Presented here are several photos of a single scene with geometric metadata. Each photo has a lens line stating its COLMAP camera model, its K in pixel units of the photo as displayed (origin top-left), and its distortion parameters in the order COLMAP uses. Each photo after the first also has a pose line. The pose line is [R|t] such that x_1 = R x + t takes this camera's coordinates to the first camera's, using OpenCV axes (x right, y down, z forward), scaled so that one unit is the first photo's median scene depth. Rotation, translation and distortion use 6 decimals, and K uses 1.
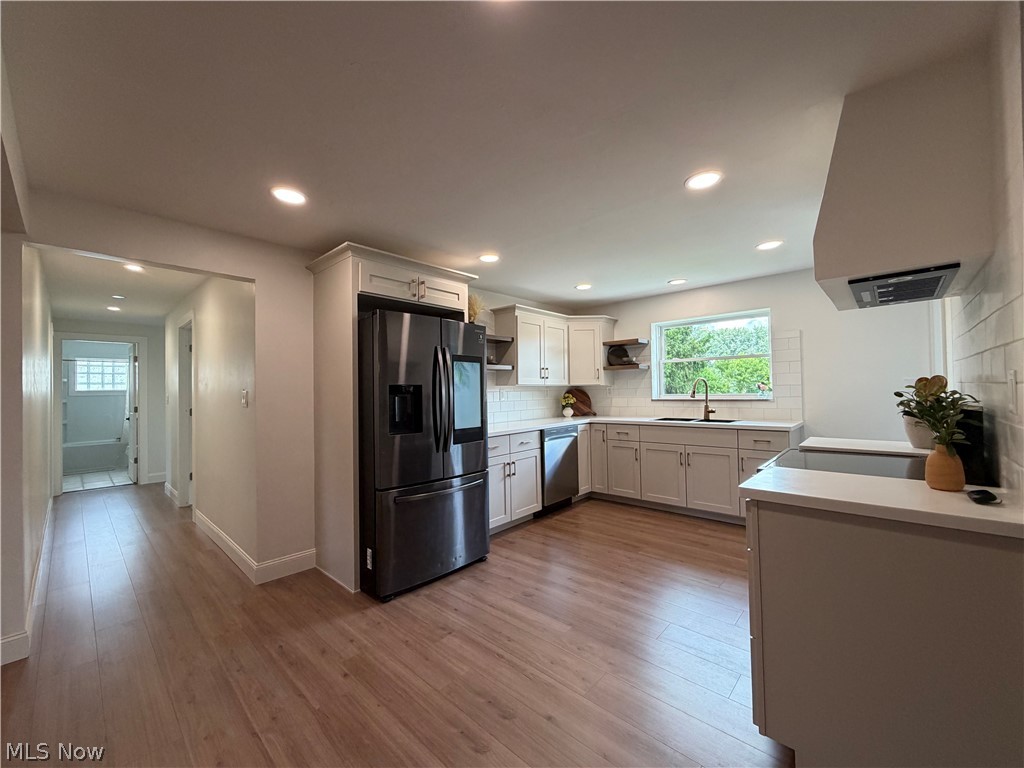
lens RADIAL K [[409.2, 0, 508.8], [0, 409.2, 383.6], [0, 0, 1]] dist [-0.001487, 0.000262]
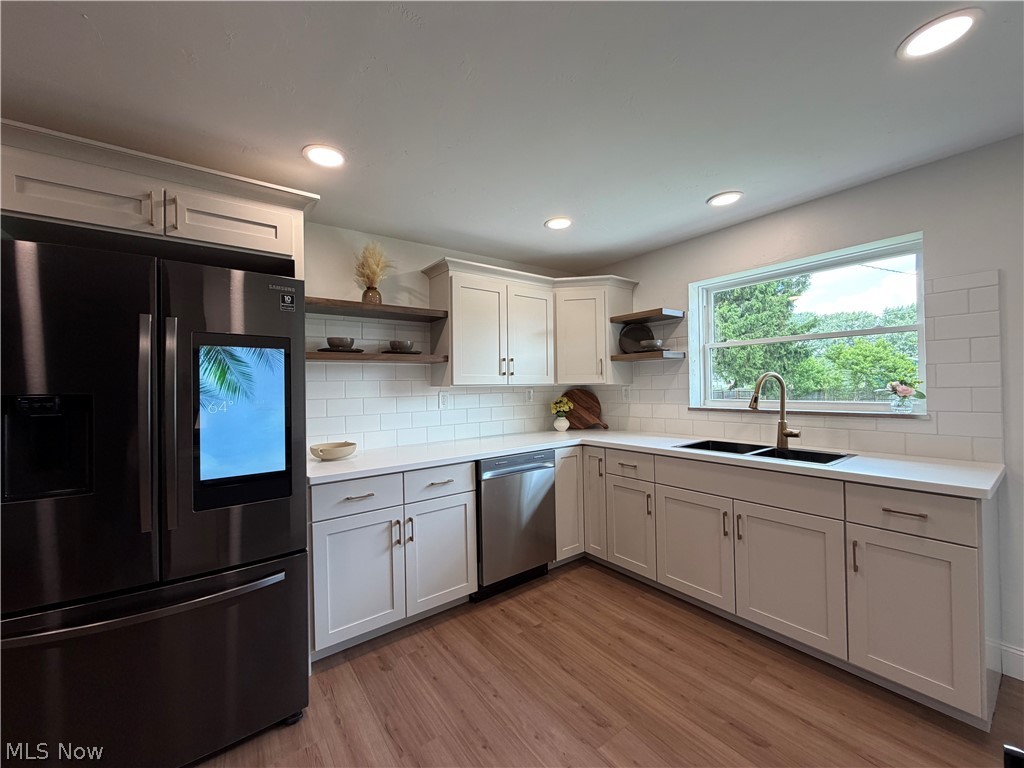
lens RADIAL K [[409.2, 0, 508.4], [0, 409.2, 384.3], [0, 0, 1]] dist [-0.001487, 0.000262]
pose [[0.981761, -0.001083, -0.190114, 0.258899], [0.004526, 0.999833, 0.017681, -0.010962], [0.190064, -0.018219, 0.981603, 0.447844]]
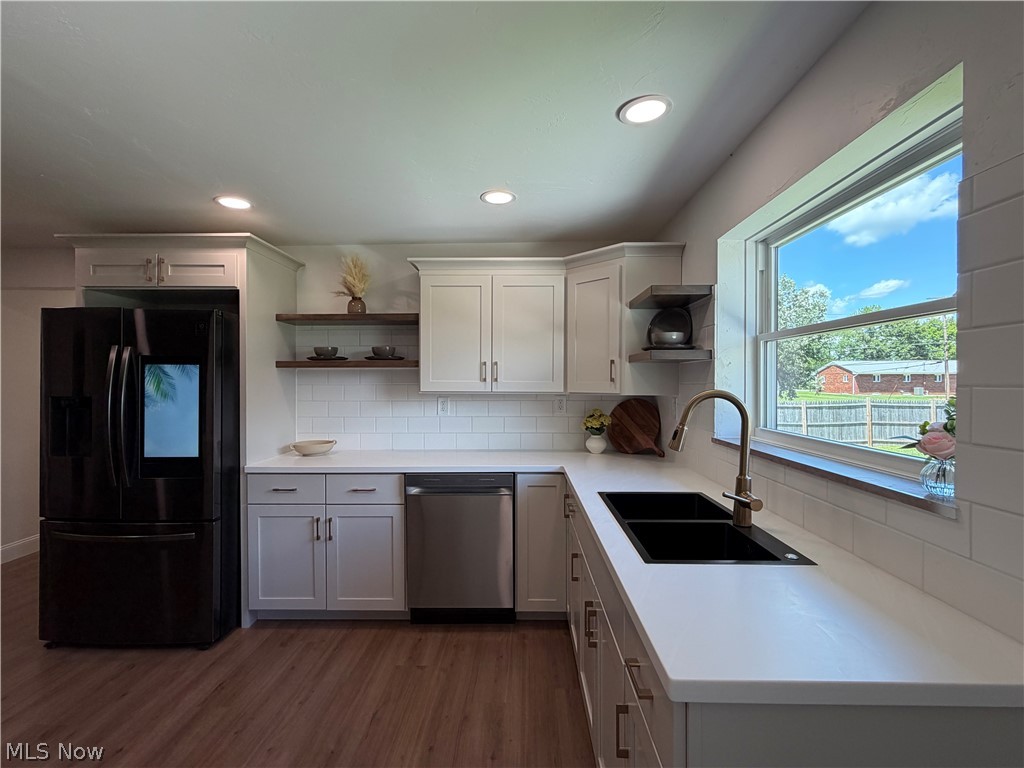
lens RADIAL K [[481.5, 0, 510.1], [0, 481.5, 385.9], [0, 0, 1]] dist [0.004086, 0.000514]
pose [[0.655060, 0.024836, -0.755169, 0.732072], [0.003150, 0.999361, 0.035599, -0.035032], [0.755570, -0.025698, 0.654563, 0.723730]]
